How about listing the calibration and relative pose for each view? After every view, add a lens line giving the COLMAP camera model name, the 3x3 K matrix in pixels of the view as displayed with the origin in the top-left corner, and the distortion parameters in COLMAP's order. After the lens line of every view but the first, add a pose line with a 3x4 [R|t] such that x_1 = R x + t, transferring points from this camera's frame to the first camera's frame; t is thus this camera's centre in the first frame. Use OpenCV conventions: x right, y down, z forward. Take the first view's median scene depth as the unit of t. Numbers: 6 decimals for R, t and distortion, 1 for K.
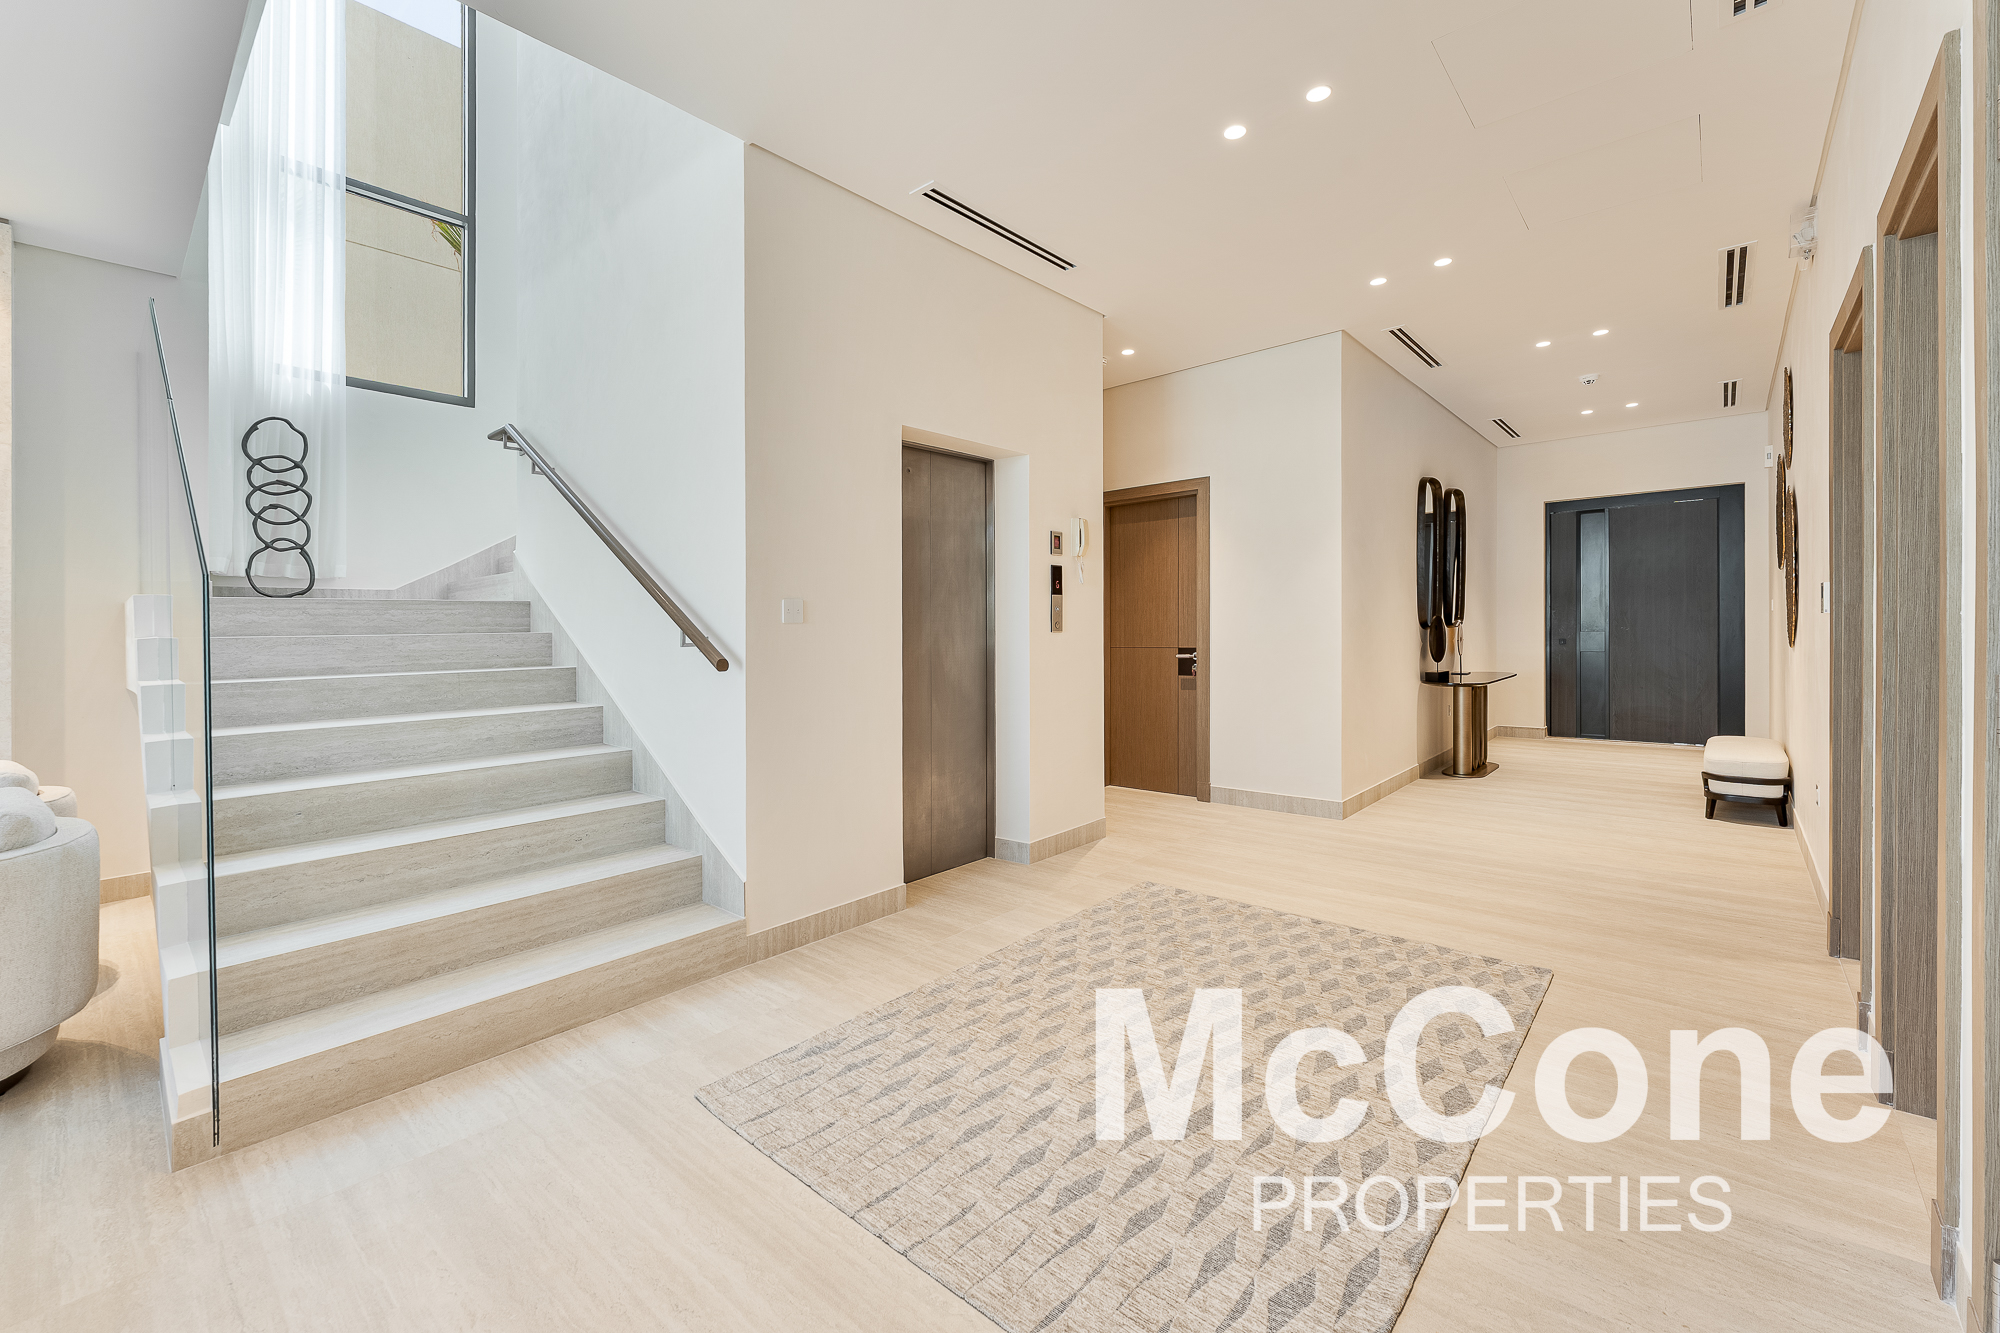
lens RADIAL K [[808.4, 0, 956.3], [0, 808.4, 633.9], [0, 0, 1]] dist [0.000317, -0.000621]
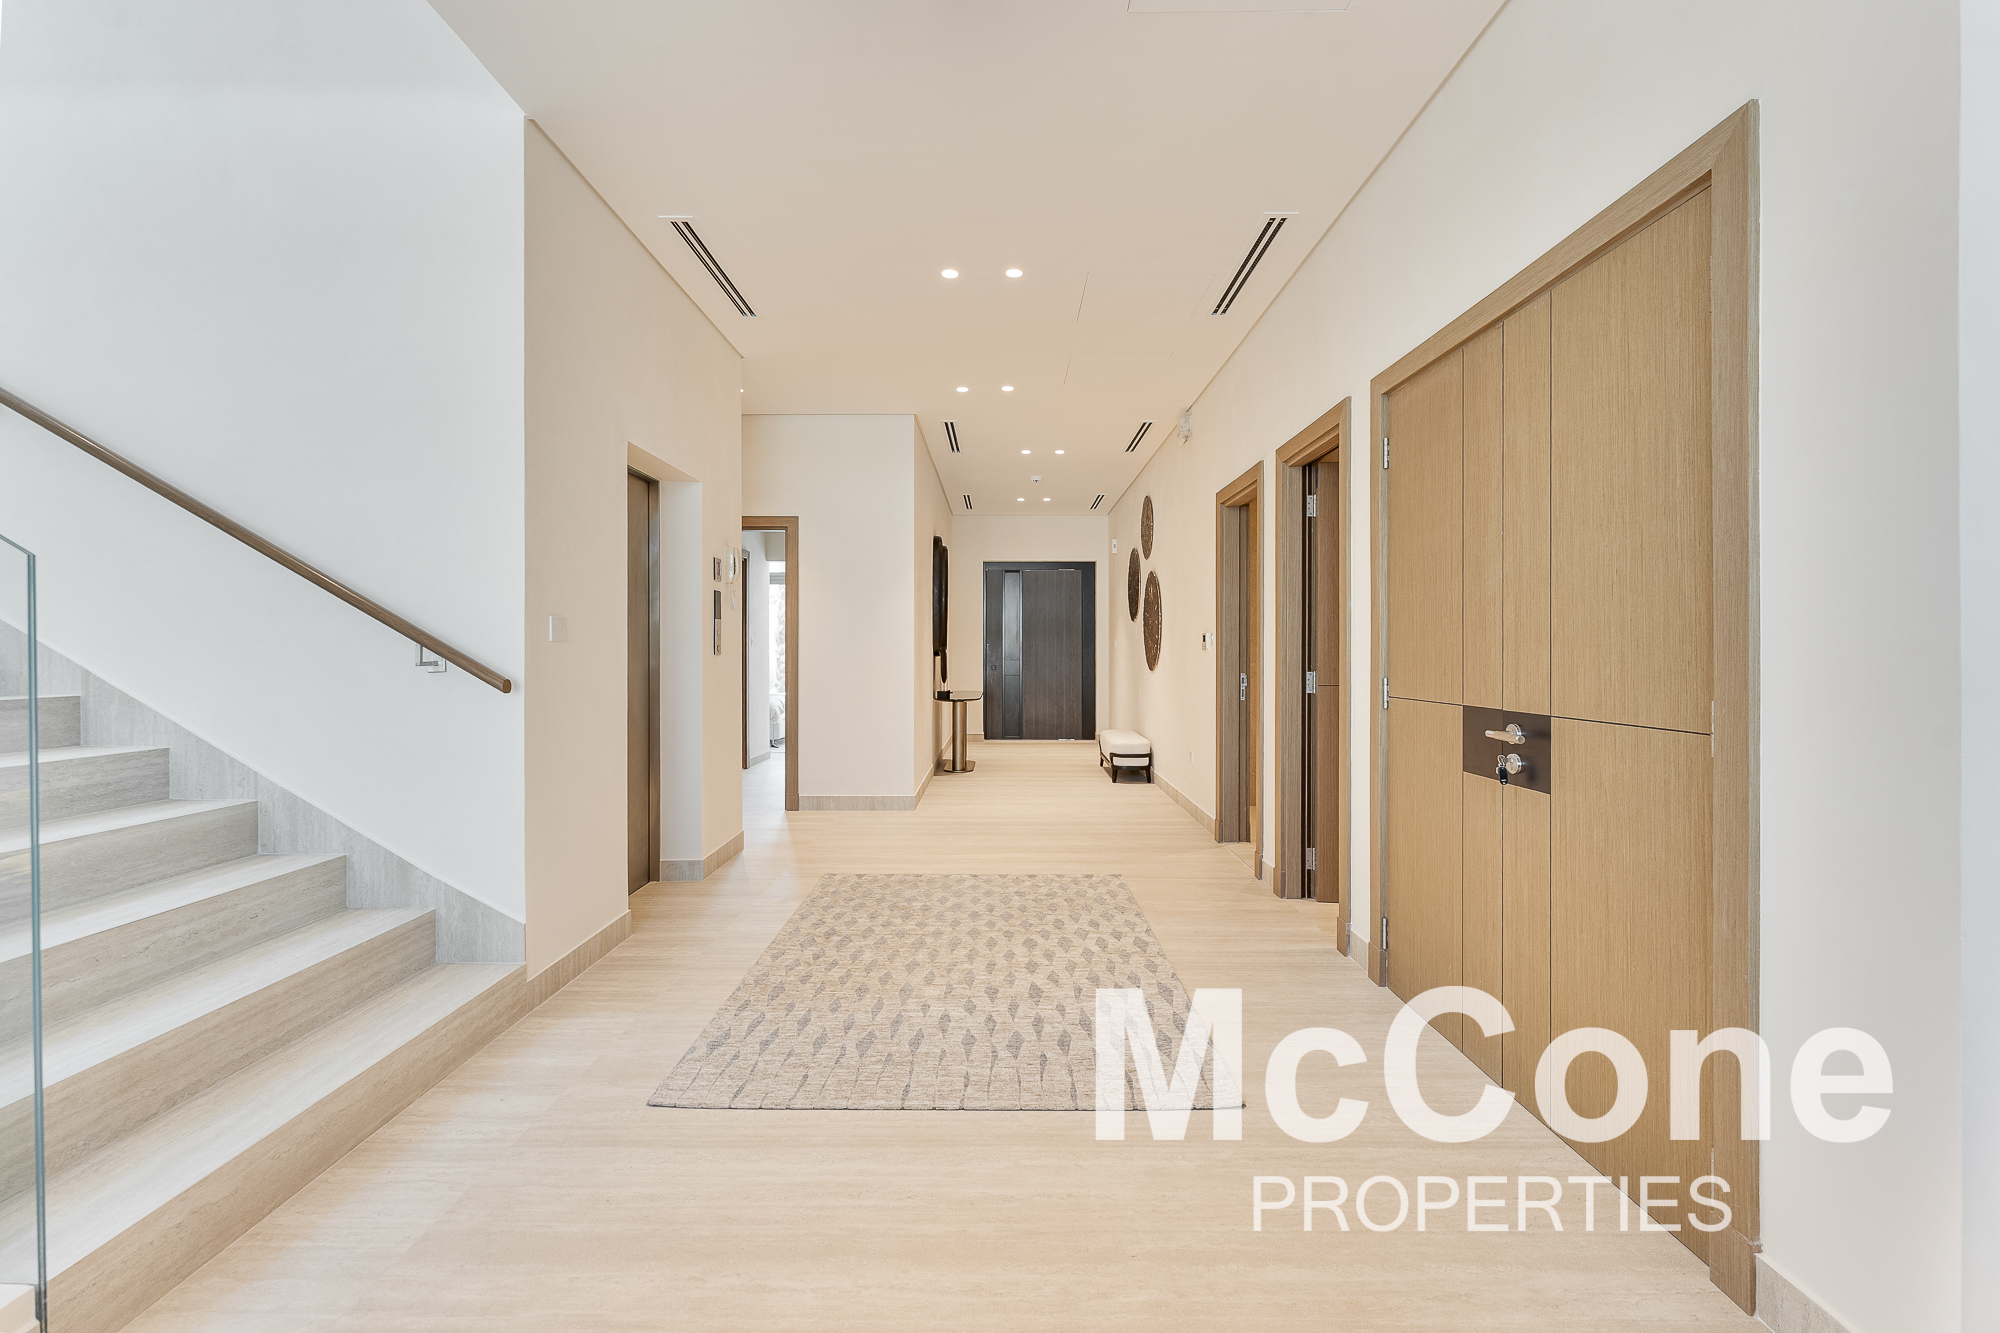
lens RADIAL K [[808.4, 0, 993.3], [0, 808.4, 652.4], [0, 0, 1]] dist [0.000317, -0.000621]
pose [[0.762813, 0.017007, 0.646395, -0.435361], [-0.011558, 0.999853, -0.012668, 0.005681], [-0.646516, 0.002192, 0.762898, -0.038689]]
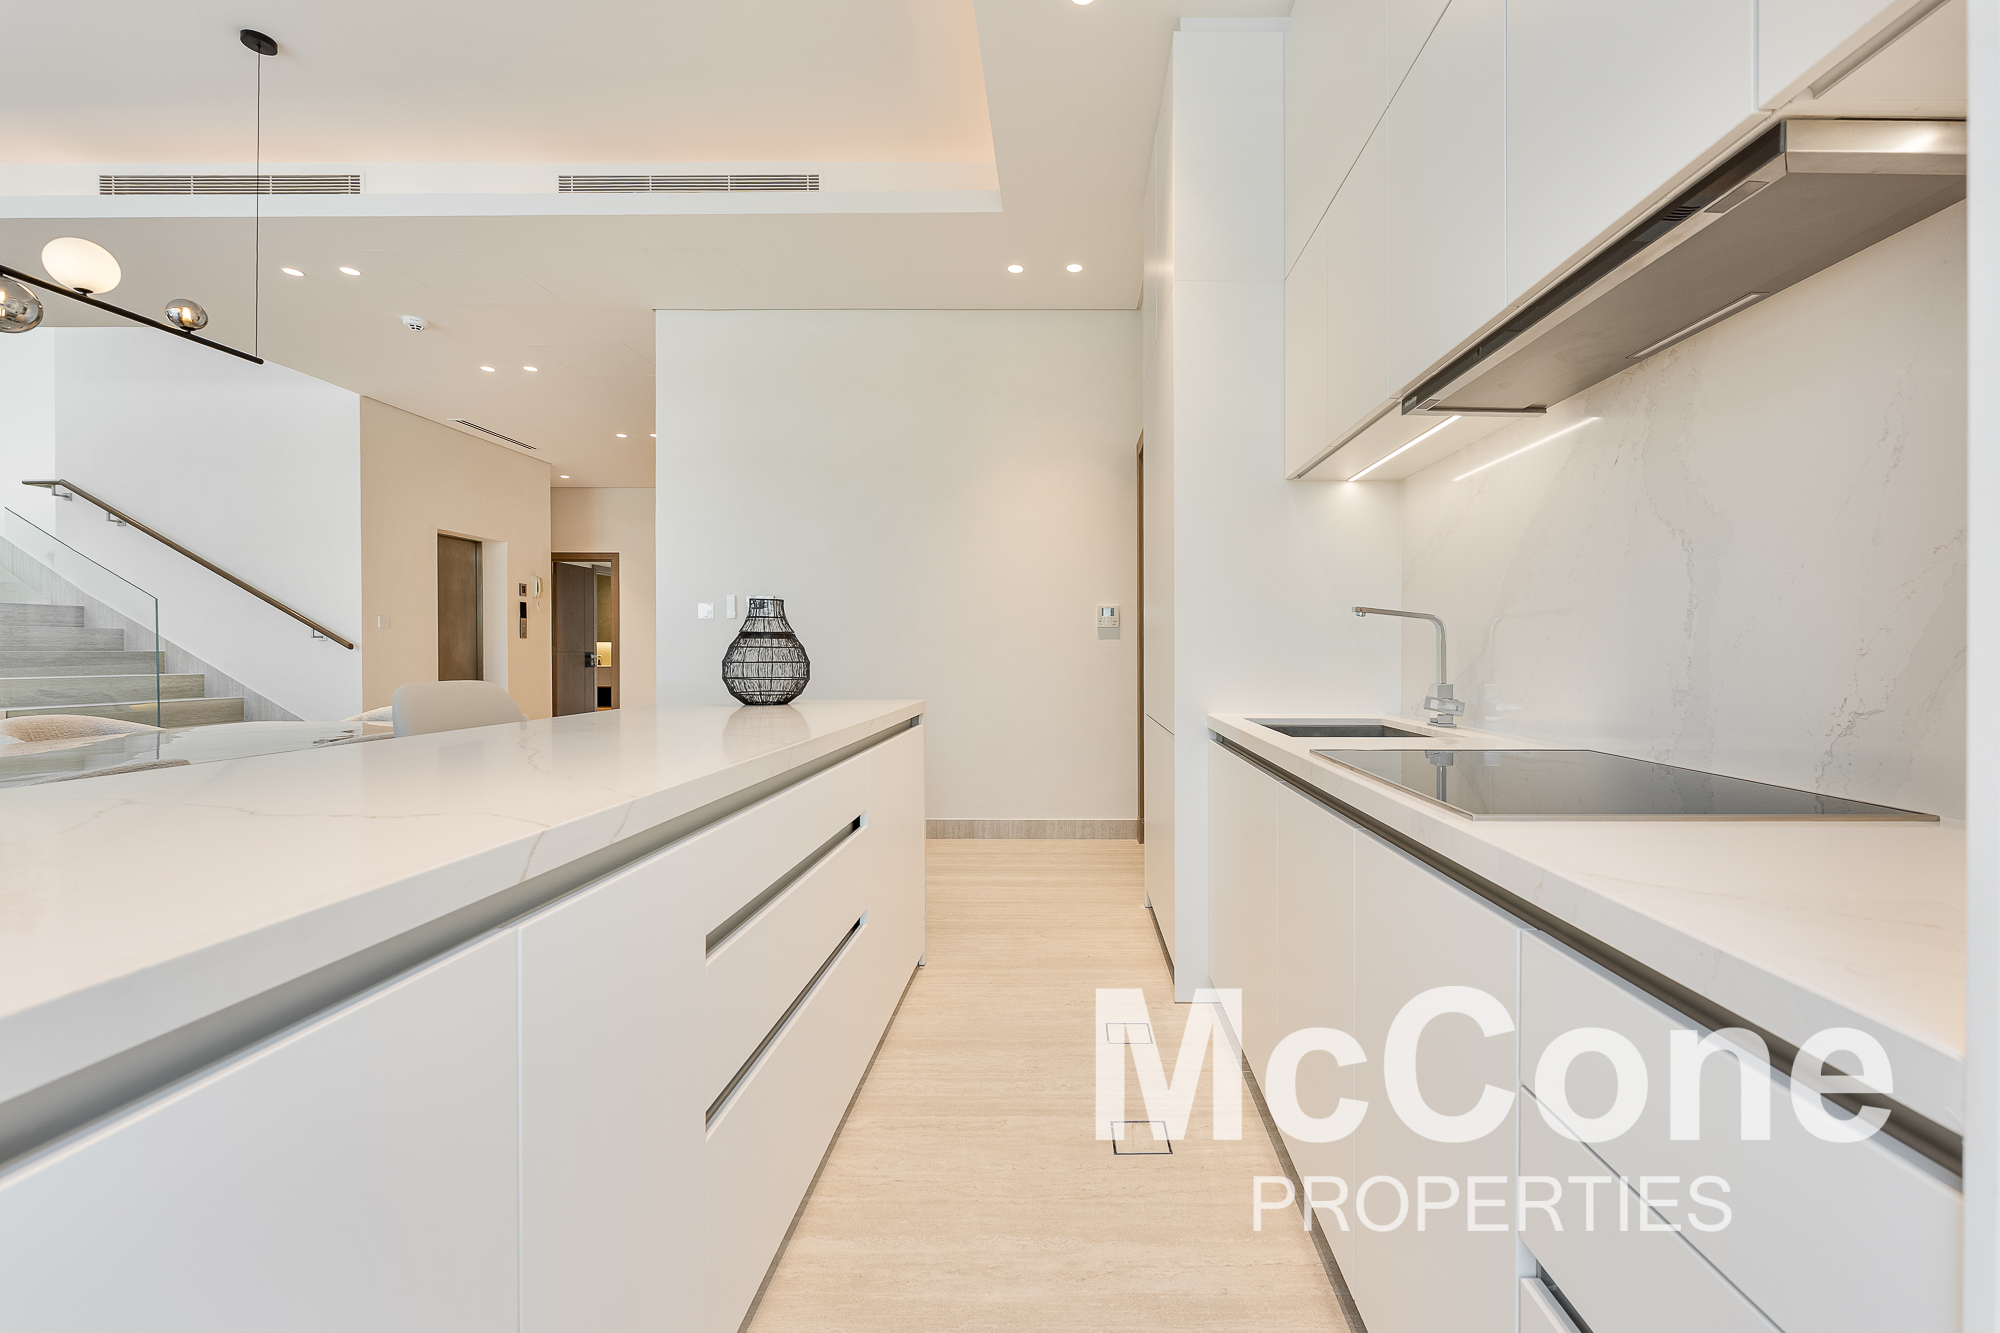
lens RADIAL K [[808.4, 0, 993.8], [0, 808.4, 657.0], [0, 0, 1]] dist [0.000317, -0.000621]
pose [[0.764368, 0.015009, 0.644606, -0.345977], [-0.012772, 0.999885, -0.008137, 0.058094], [-0.644654, -0.002013, 0.764472, -1.568719]]
